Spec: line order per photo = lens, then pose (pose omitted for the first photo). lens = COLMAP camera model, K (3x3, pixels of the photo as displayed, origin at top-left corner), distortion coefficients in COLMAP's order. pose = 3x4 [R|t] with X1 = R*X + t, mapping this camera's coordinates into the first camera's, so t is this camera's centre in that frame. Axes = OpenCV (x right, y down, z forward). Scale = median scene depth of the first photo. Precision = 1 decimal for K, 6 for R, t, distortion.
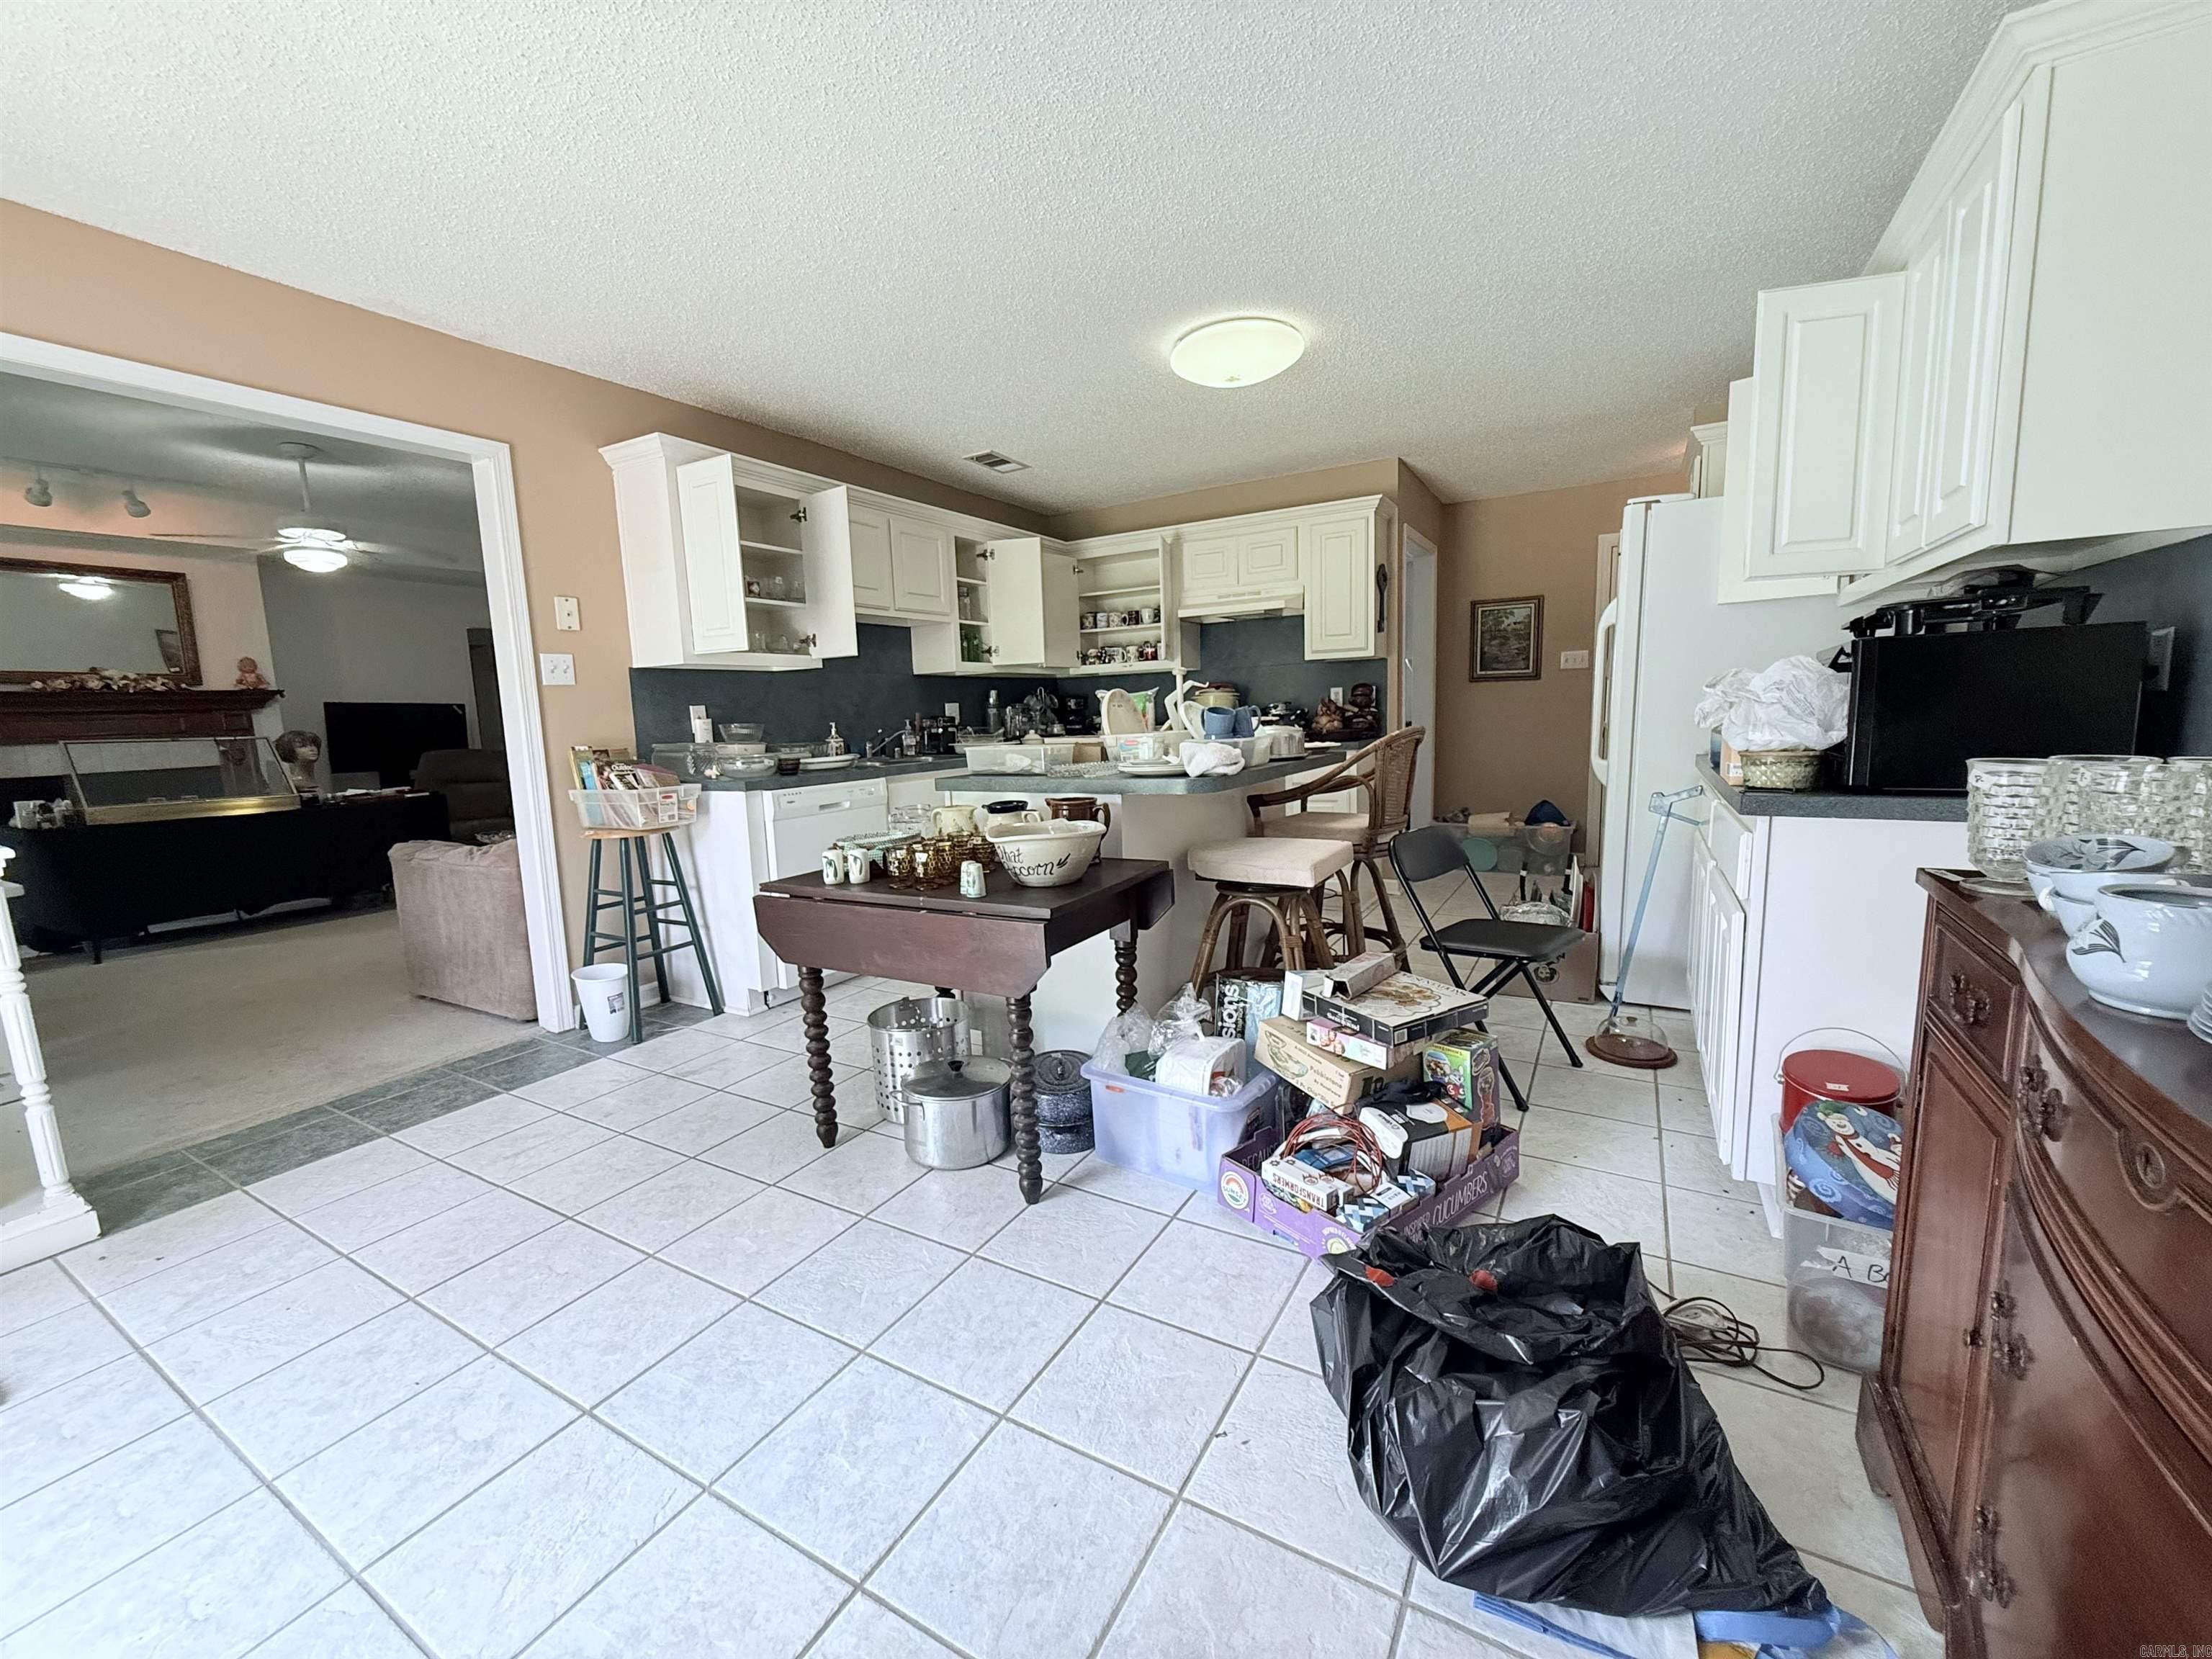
lens RADIAL K [[881.6, 0, 1110.0], [0, 881.6, 830.8], [0, 0, 1]] dist [-0.000004, 0.000341]
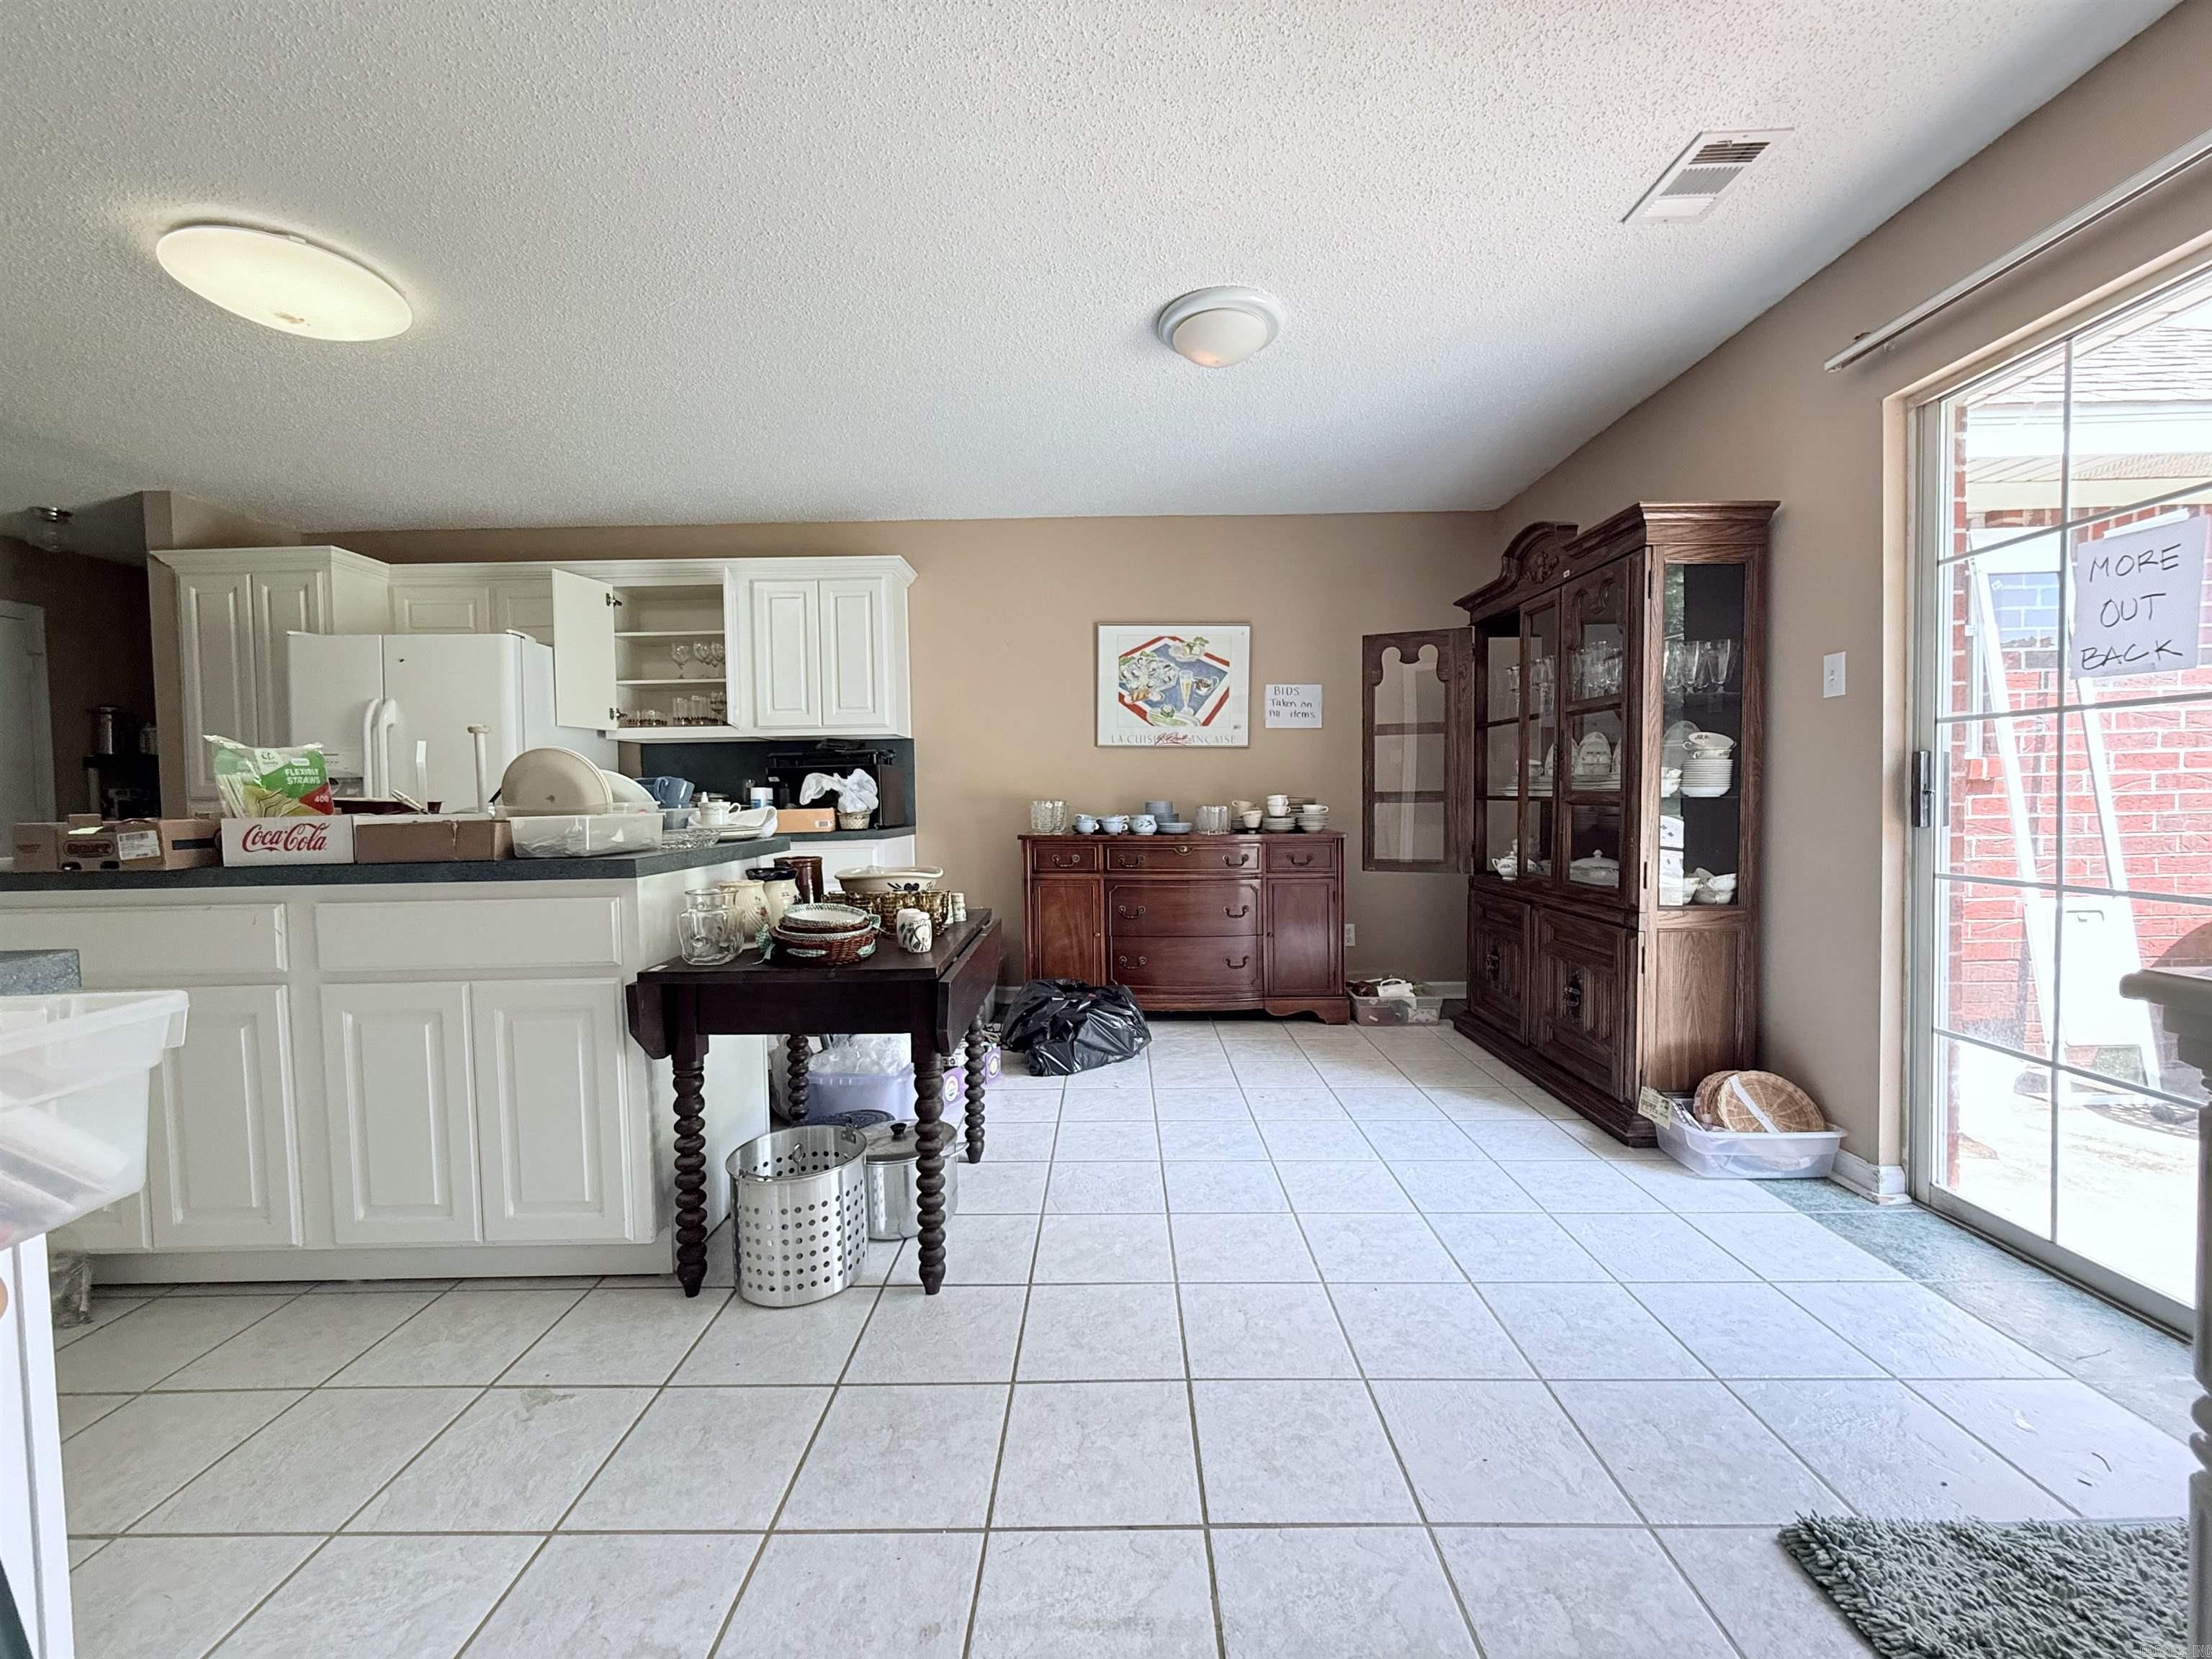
lens RADIAL K [[881.6, 0, 1105.8], [0, 881.6, 827.5], [0, 0, 1]] dist [-0.000004, 0.000341]
pose [[-0.492656, 0.013945, 0.870112, -0.482108], [0.153081, 0.985669, 0.070877, -0.038446], [-0.856654, 0.168115, -0.487731, 0.522122]]
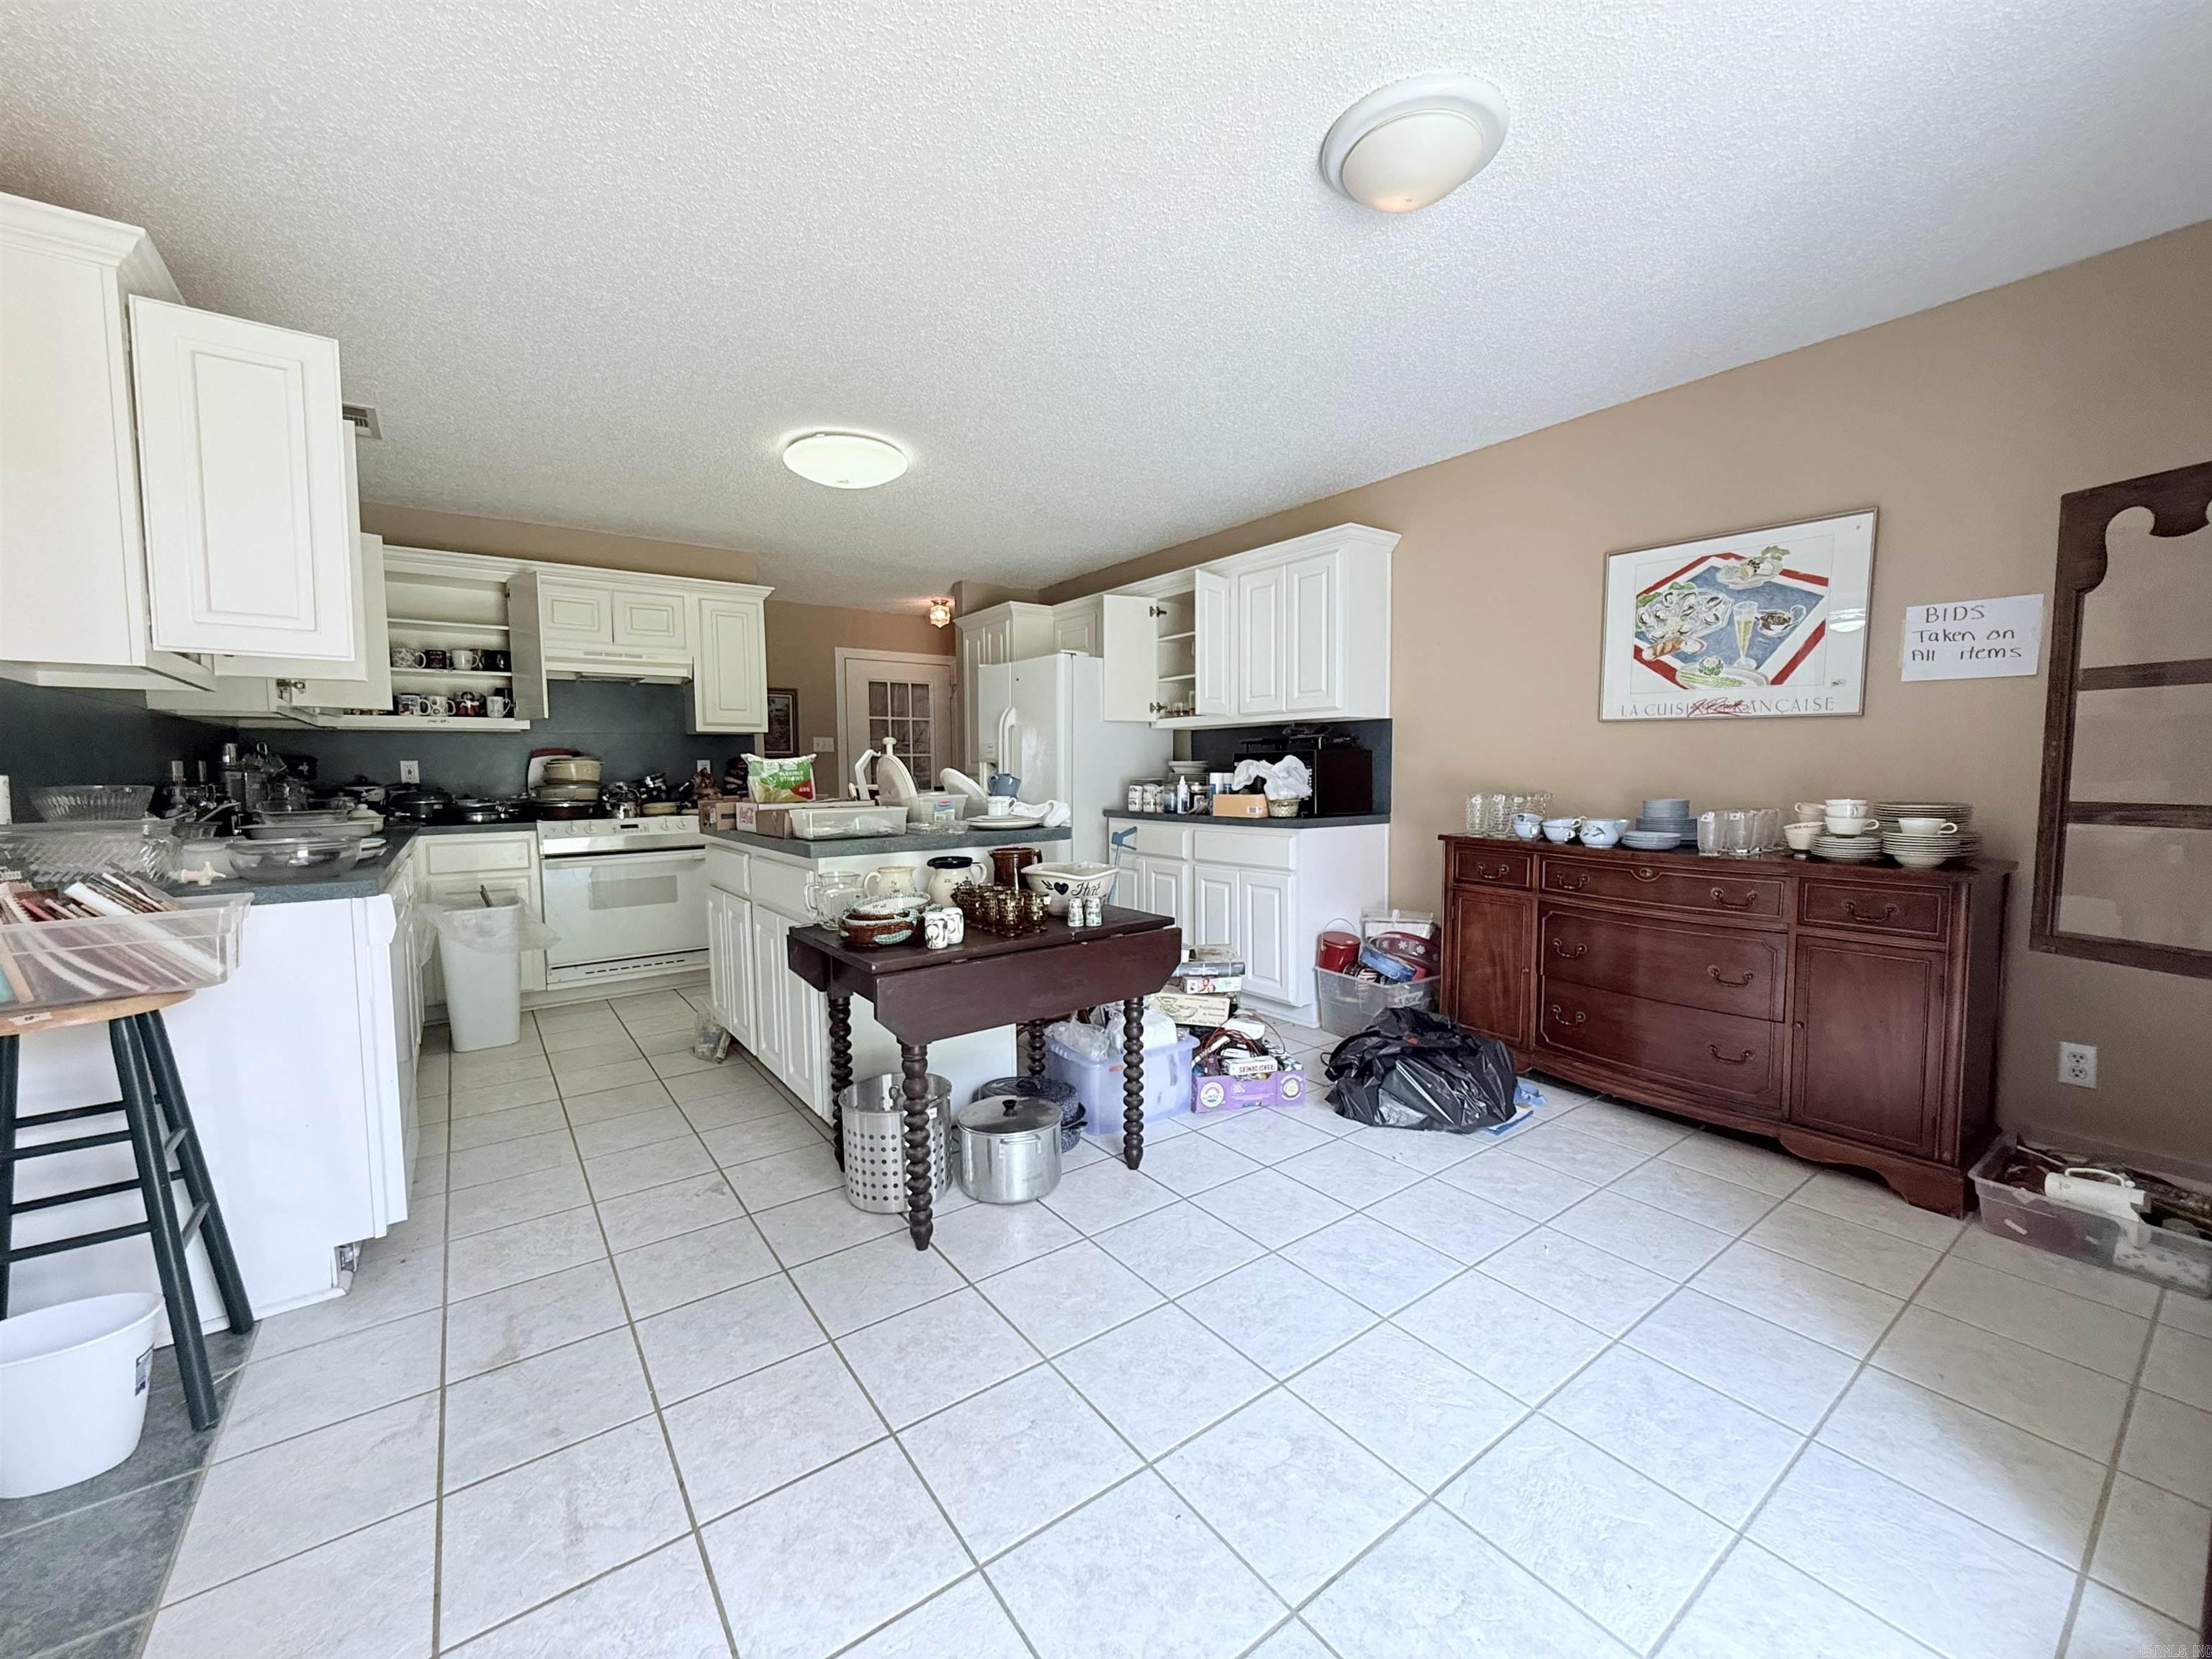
lens RADIAL K [[881.6, 0, 1109.6], [0, 881.6, 826.9], [0, 0, 1]] dist [-0.000004, 0.000341]
pose [[0.399524, -0.029625, 0.916244, -0.463196], [0.119871, 0.992584, -0.020176, -0.011460], [-0.908852, 0.117892, 0.400113, 0.184375]]
